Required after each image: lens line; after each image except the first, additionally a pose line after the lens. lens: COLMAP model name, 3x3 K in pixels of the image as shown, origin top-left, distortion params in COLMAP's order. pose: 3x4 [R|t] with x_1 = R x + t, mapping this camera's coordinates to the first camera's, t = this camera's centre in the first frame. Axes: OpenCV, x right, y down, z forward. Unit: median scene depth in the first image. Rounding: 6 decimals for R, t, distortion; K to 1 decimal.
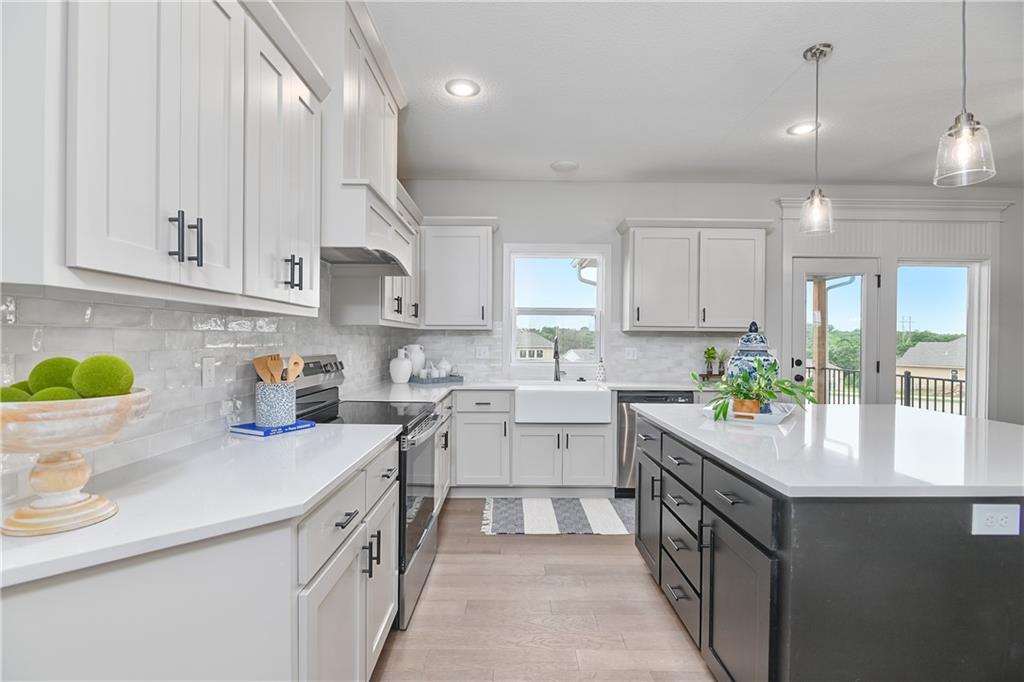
lens RADIAL K [[481.6, 0, 512.7], [0, 481.6, 345.5], [0, 0, 1]] dist [-0.013500, -0.000473]
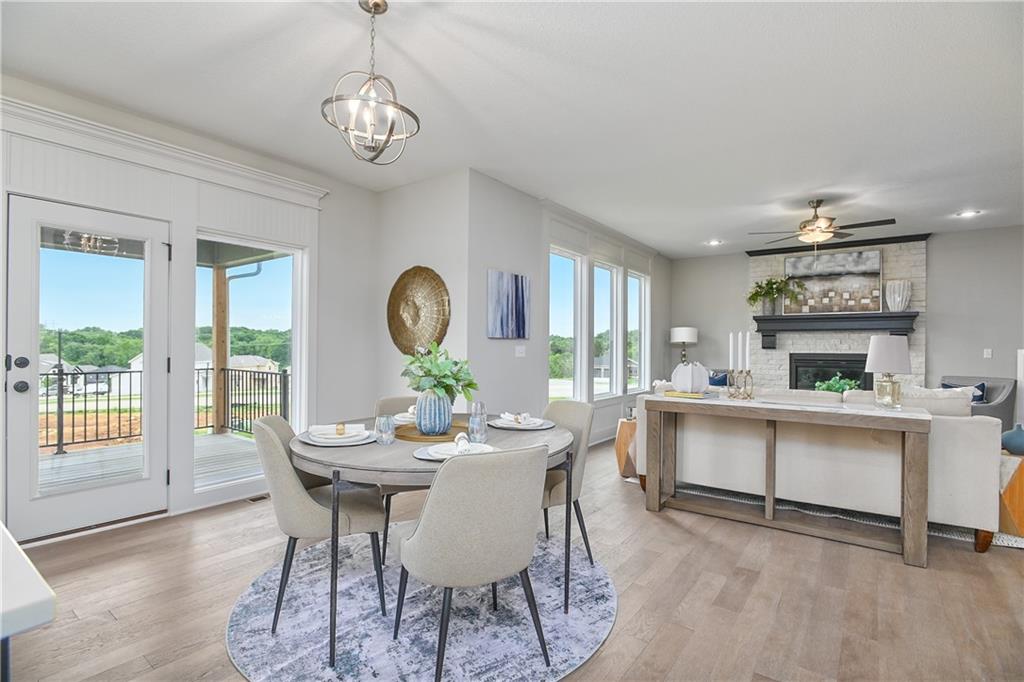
lens RADIAL K [[482.2, 0, 514.6], [0, 482.2, 345.0], [0, 0, 1]] dist [-0.018891, 0.000282]
pose [[0.591156, 0.000638, 0.806557, 0.494103], [0.005228, 0.999976, -0.004623, 0.020056], [-0.806541, 0.006949, 0.591138, 0.112105]]
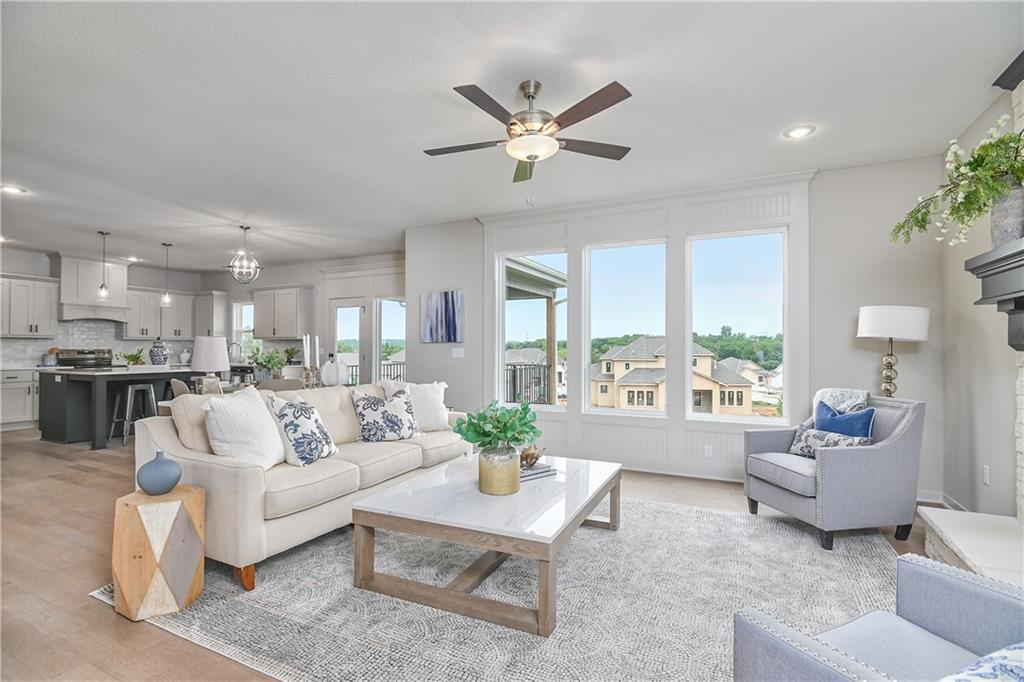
lens RADIAL K [[481.2, 0, 512.5], [0, 481.2, 346.1], [0, 0, 1]] dist [-0.015204, 0.000387]
pose [[0.897733, -0.007738, -0.440472, 2.119956], [-0.000400, 0.999831, -0.018379, 0.035788], [0.440540, 0.016676, 0.897578, -0.382683]]
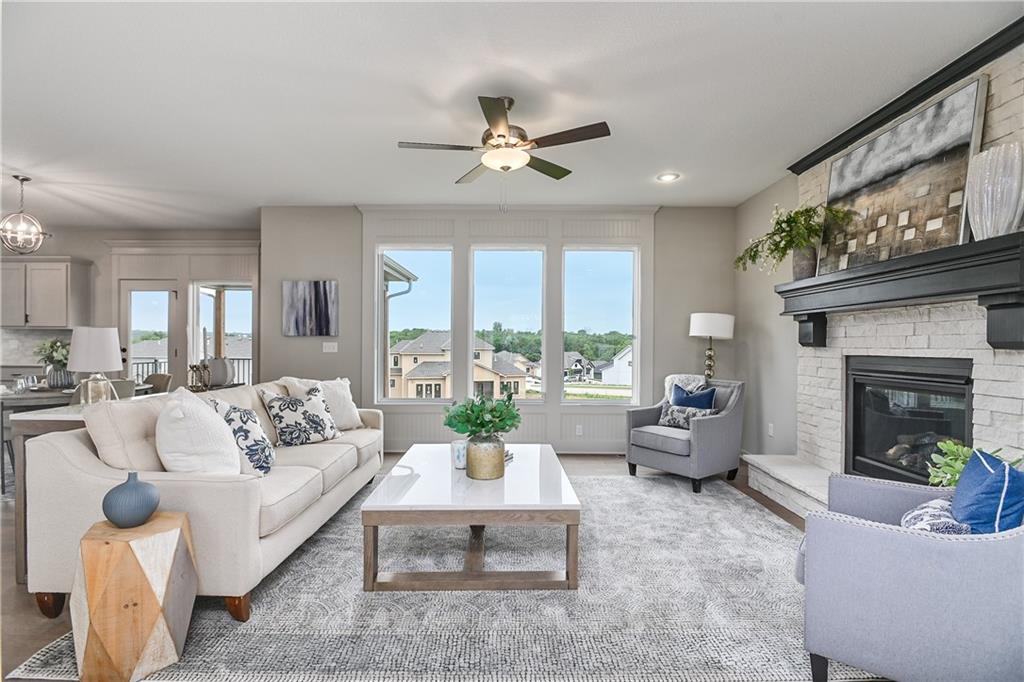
lens RADIAL K [[481.6, 0, 512.7], [0, 481.6, 345.5], [0, 0, 1]] dist [-0.013500, -0.000473]
pose [[0.999992, -0.001049, -0.003827, 1.873519], [0.001023, 0.999975, -0.006935, 0.034443], [0.003835, 0.006931, 0.999969, -0.497788]]
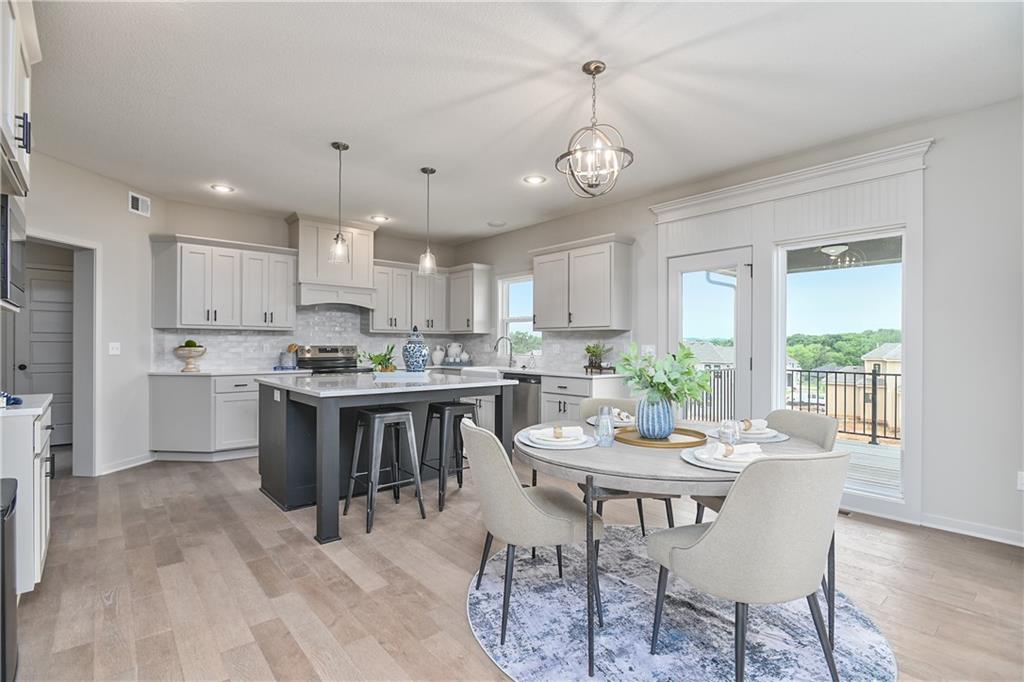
lens RADIAL K [[481.6, 0, 512.7], [0, 481.6, 345.5], [0, 0, 1]] dist [-0.013500, -0.000473]
pose [[0.654548, -0.003549, -0.756012, 1.200680], [-0.008455, 0.999892, -0.012014, 0.025201], [0.755973, 0.014256, 0.654447, 0.047749]]
